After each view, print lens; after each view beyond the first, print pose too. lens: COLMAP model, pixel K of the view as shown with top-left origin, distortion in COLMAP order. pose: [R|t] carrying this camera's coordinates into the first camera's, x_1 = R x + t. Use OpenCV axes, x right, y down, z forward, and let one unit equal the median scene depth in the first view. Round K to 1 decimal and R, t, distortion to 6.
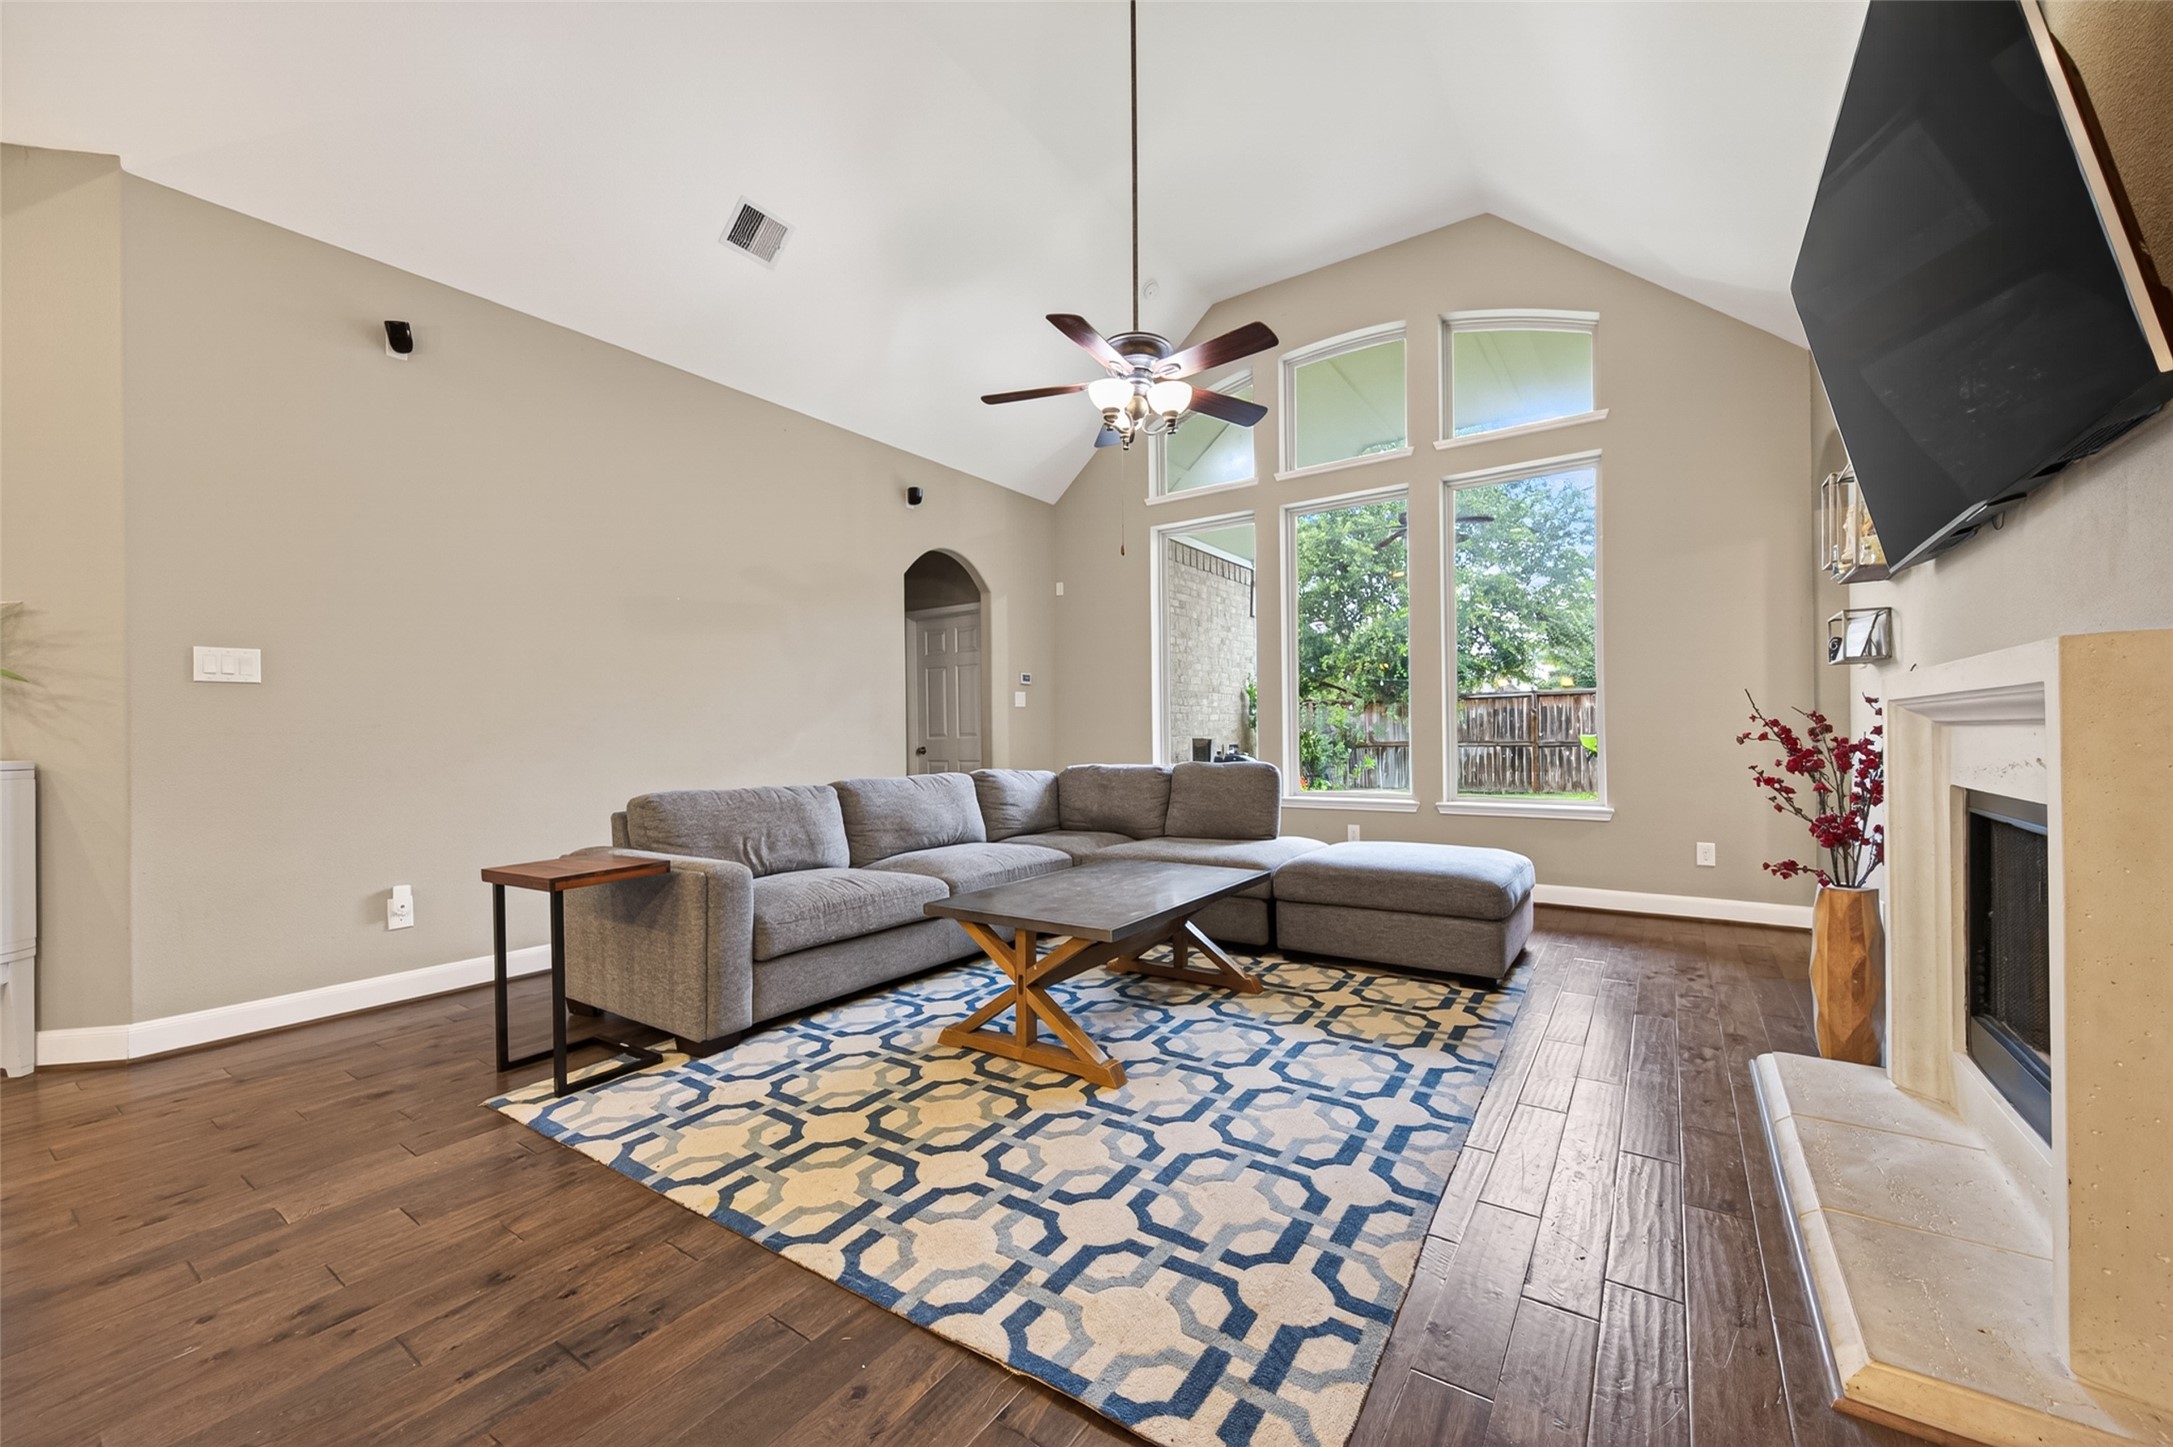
lens RADIAL K [[843.6, 0, 1089.6], [0, 843.6, 732.5], [0, 0, 1]] dist [0.000951, 0.000039]
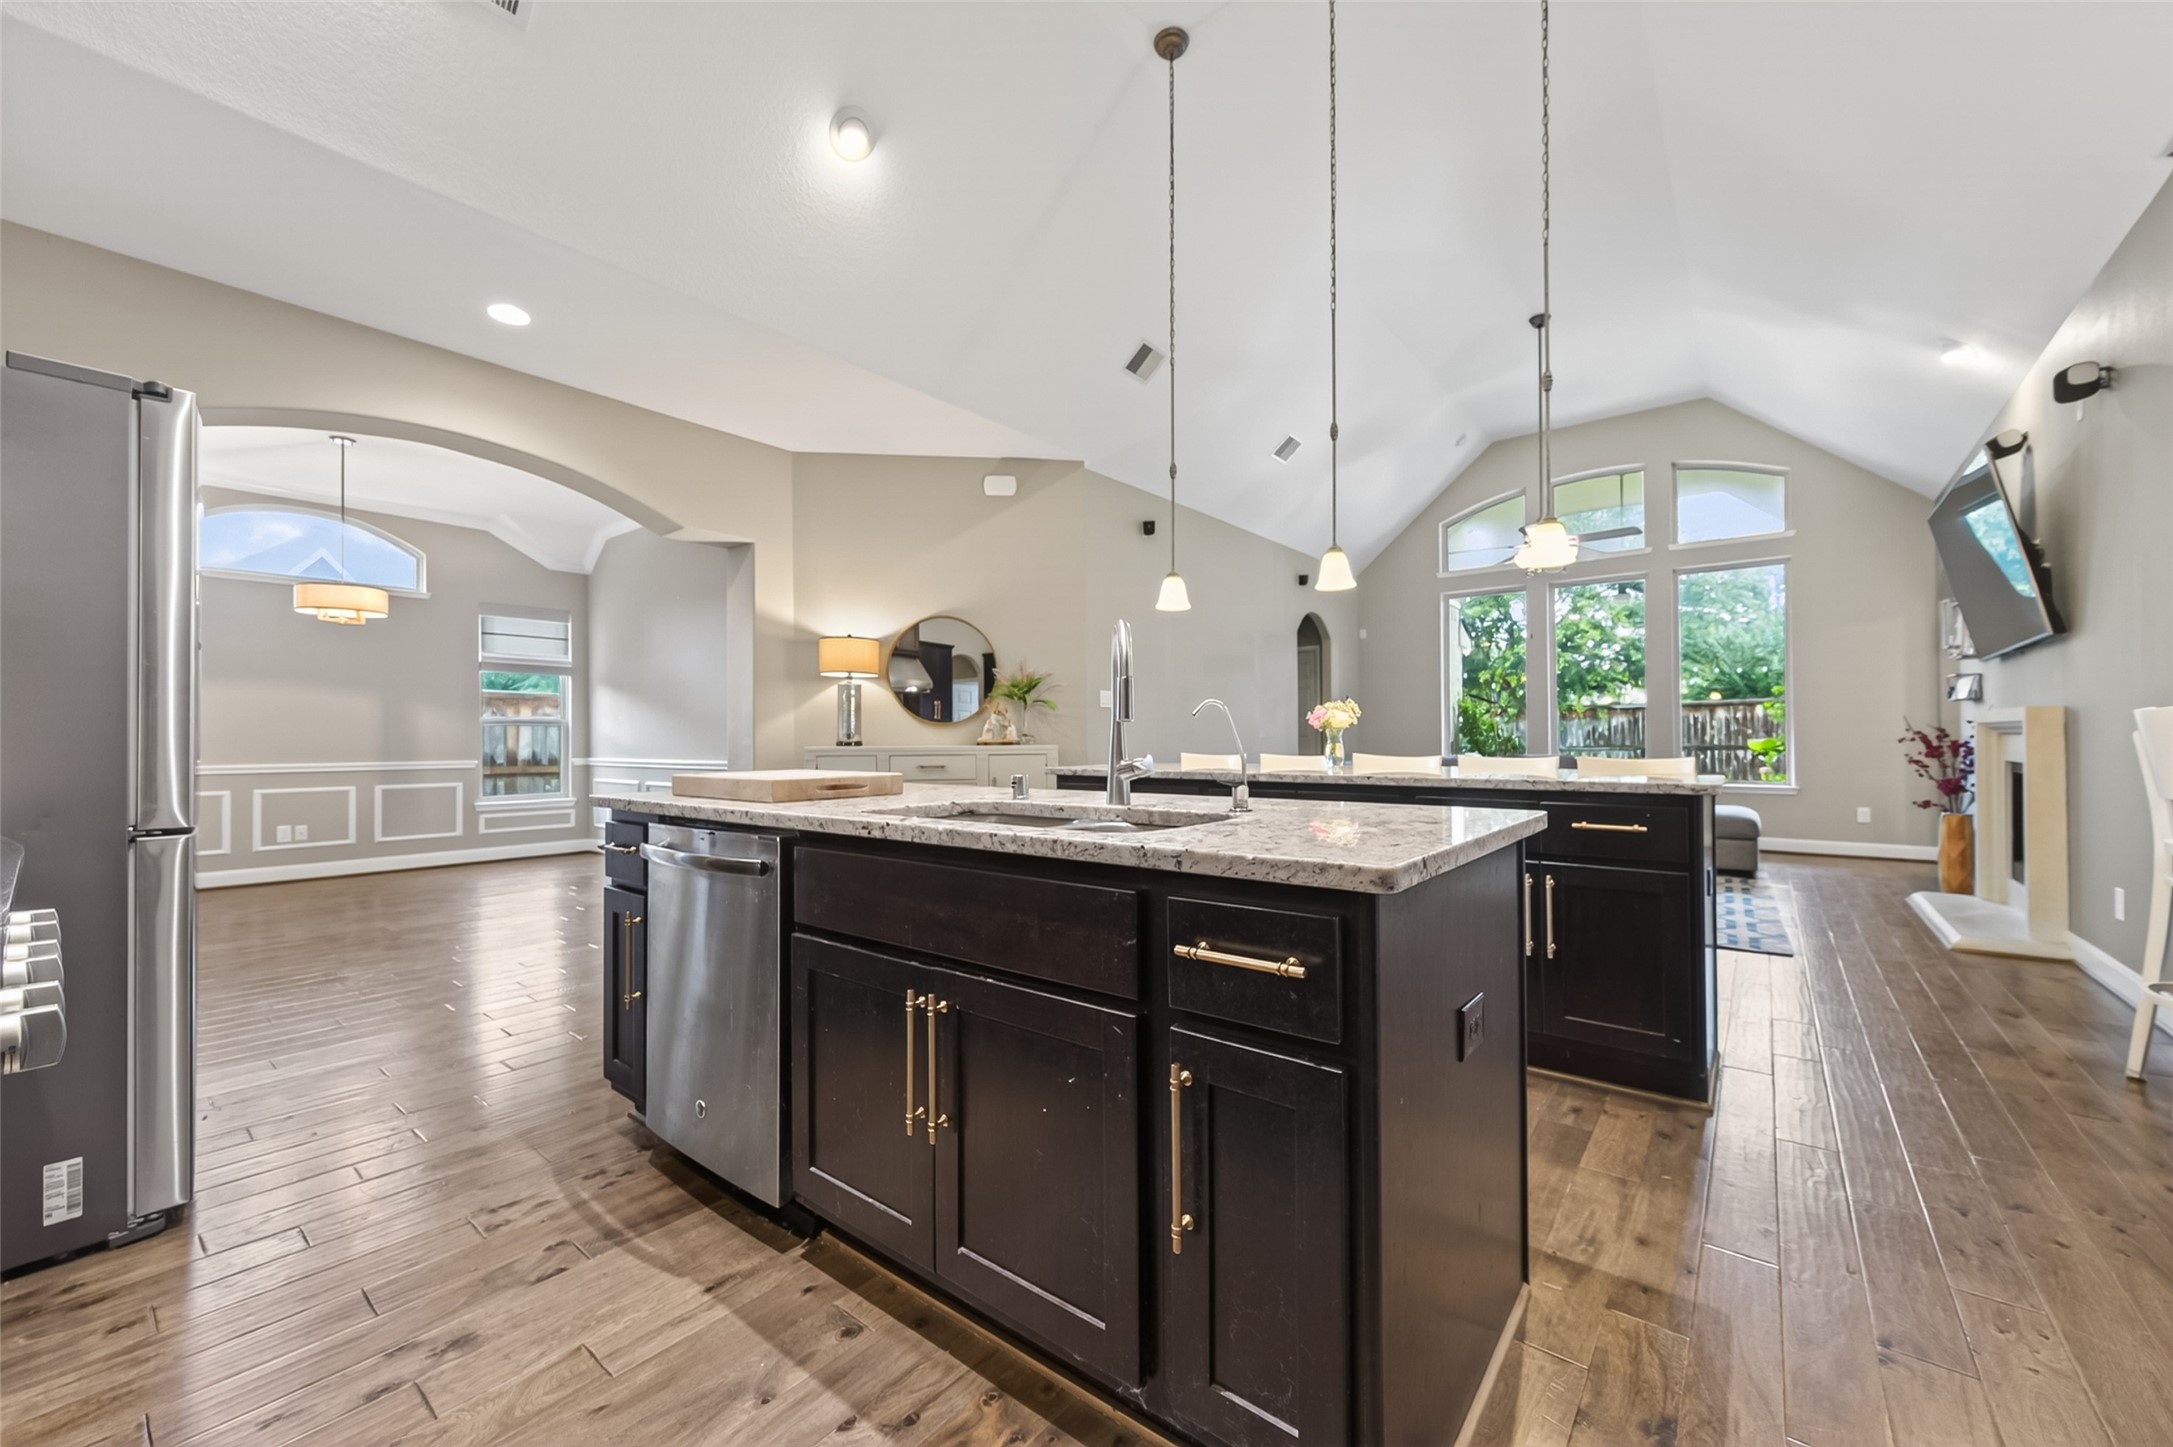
lens RADIAL K [[843.6, 0, 1085.3], [0, 843.6, 733.4], [0, 0, 1]] dist [0.000951, 0.000039]
pose [[0.997146, 0.006233, -0.075246, -1.036654], [-0.006413, 0.999977, -0.002151, 0.006411], [0.075231, 0.002628, 0.997163, -1.178365]]
